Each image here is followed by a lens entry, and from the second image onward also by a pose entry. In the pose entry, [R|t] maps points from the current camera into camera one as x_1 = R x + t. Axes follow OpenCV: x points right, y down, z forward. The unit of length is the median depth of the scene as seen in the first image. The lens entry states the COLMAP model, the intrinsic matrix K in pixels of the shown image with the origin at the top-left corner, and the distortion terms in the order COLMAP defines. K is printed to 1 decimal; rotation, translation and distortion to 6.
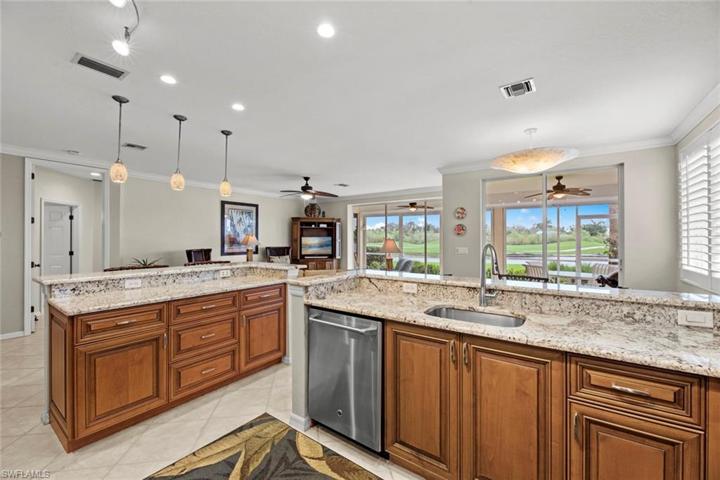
lens RADIAL K [[292.2, 0, 357.9], [0, 292.2, 239.5], [0, 0, 1]] dist [-0.000292, -0.001141]
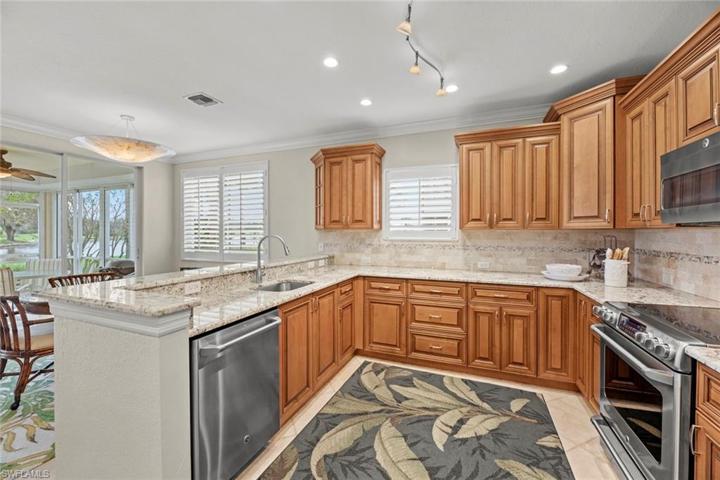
lens RADIAL K [[292.2, 0, 357.1], [0, 292.2, 236.9], [0, 0, 1]] dist [-0.000292, -0.001141]
pose [[-0.234906, -0.018323, 0.971845, -0.763413], [0.000335, 0.999821, 0.018931, -0.000280], [-0.972018, 0.004772, -0.234858, 0.727569]]
